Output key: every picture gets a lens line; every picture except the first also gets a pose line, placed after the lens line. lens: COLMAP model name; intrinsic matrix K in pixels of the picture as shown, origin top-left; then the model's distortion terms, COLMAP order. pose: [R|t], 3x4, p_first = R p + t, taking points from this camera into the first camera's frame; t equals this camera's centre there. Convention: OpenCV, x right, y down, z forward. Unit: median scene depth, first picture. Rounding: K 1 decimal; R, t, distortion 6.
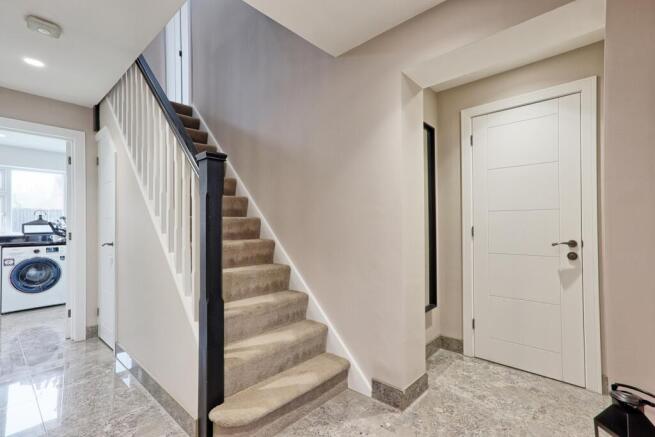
lens RADIAL K [[305.1, 0, 327.8], [0, 305.1, 219.8], [0, 0, 1]] dist [-0.028808, 0.034728]
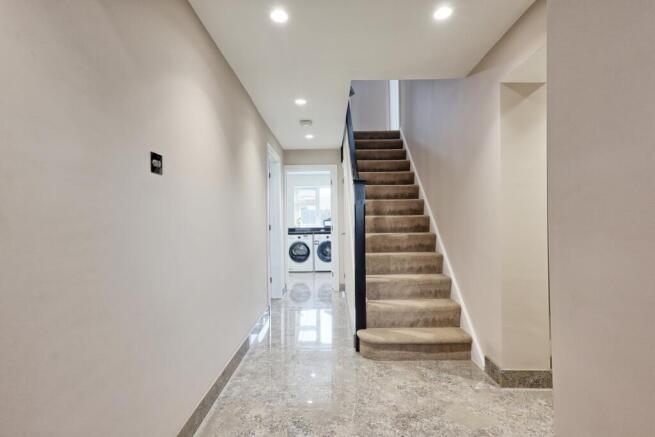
lens RADIAL K [[305.1, 0, 327.8], [0, 305.1, 219.8], [0, 0, 1]] dist [-0.028808, 0.034728]
pose [[0.662372, -0.005571, -0.749154, 0.604986], [0.019153, 0.999771, 0.009499, -0.012914], [0.748930, -0.020640, 0.662327, -0.194959]]
